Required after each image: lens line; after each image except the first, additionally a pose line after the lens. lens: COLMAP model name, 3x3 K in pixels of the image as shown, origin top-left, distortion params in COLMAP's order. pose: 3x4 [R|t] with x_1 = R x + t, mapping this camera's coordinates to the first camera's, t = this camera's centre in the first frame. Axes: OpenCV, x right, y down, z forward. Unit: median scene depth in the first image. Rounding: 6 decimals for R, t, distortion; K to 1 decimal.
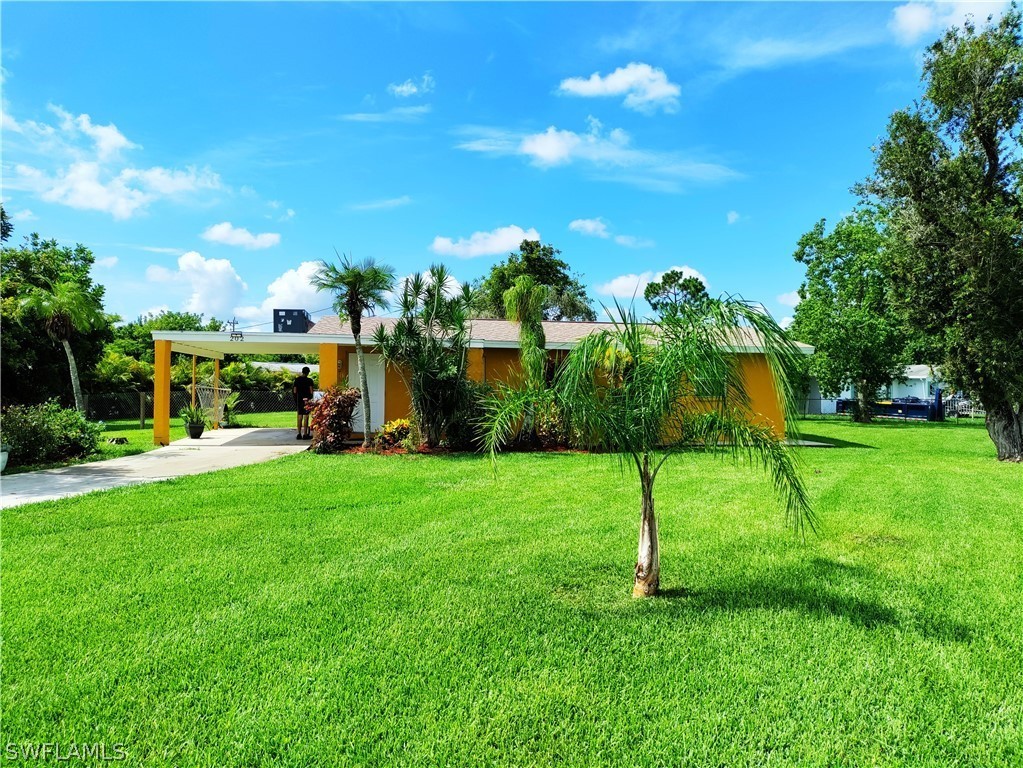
lens RADIAL K [[770.6, 0, 510.2], [0, 770.6, 375.3], [0, 0, 1]] dist [0.018966, -0.023269]
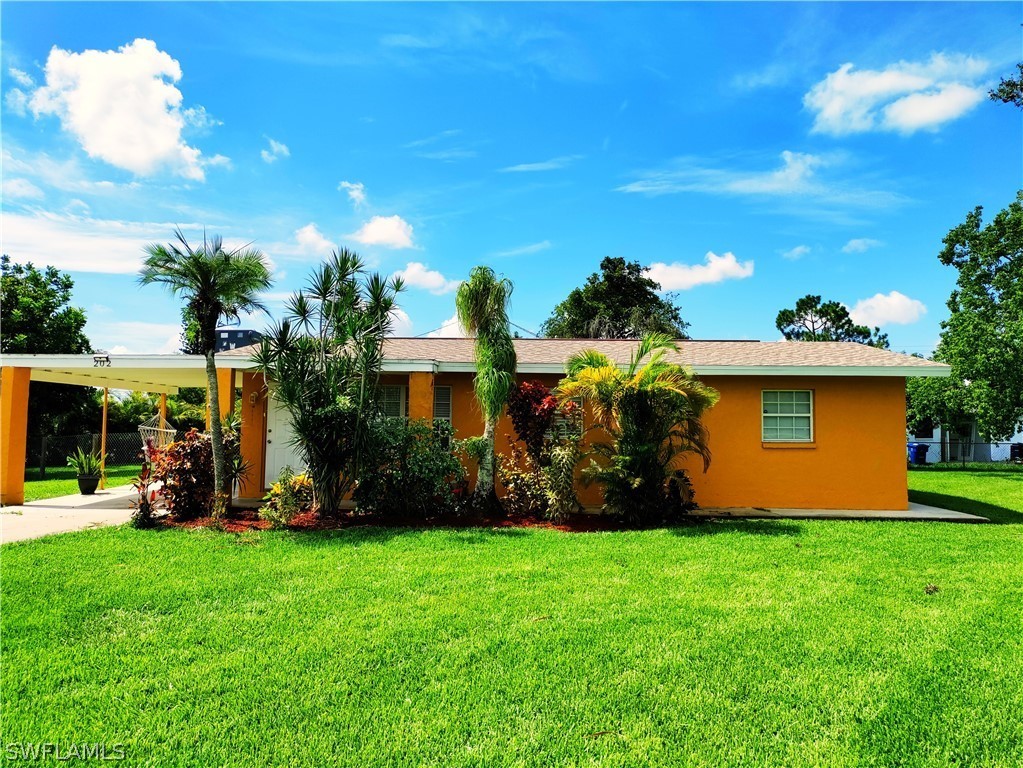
lens RADIAL K [[770.6, 0, 511.1], [0, 770.6, 380.4], [0, 0, 1]] dist [0.018966, -0.023269]
pose [[0.982778, -0.011541, -0.184429, 0.086774], [0.003228, 0.998968, -0.045314, 0.002056], [0.184761, 0.043938, 0.981801, 0.165549]]
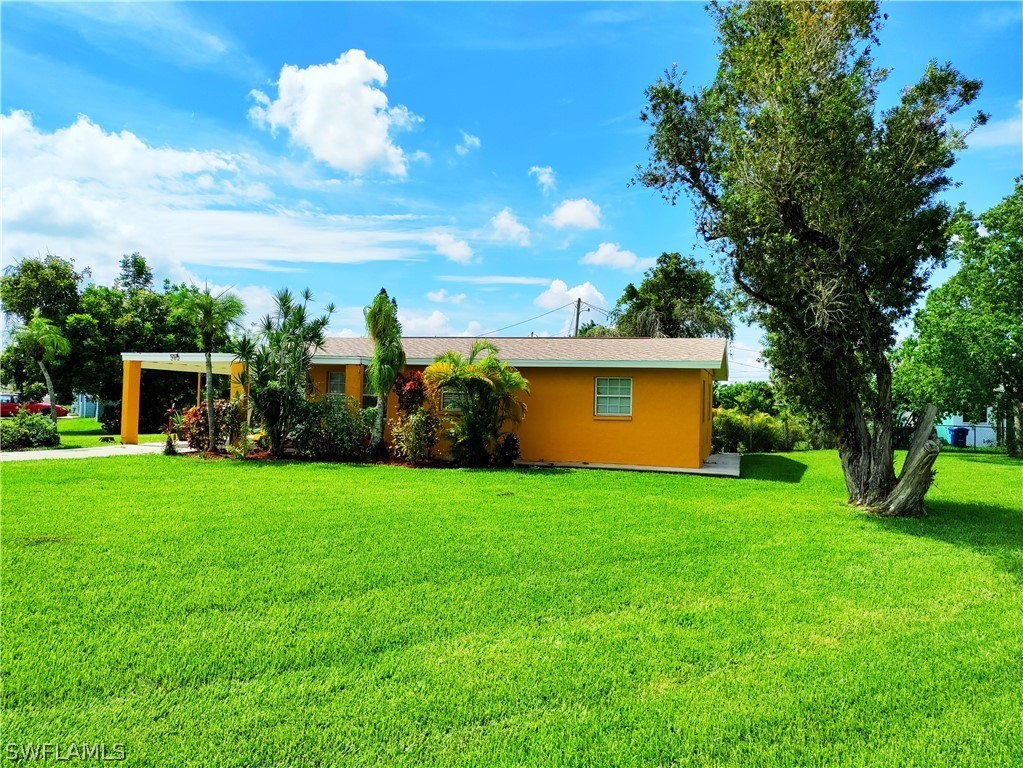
lens RADIAL K [[770.6, 0, 504.0], [0, 770.6, 395.5], [0, 0, 1]] dist [0.018966, -0.023269]
pose [[0.895227, 0.009458, -0.445510, 0.326360], [-0.009128, 0.999954, 0.002887, 0.001199], [0.445517, 0.001482, 0.895272, 0.067696]]
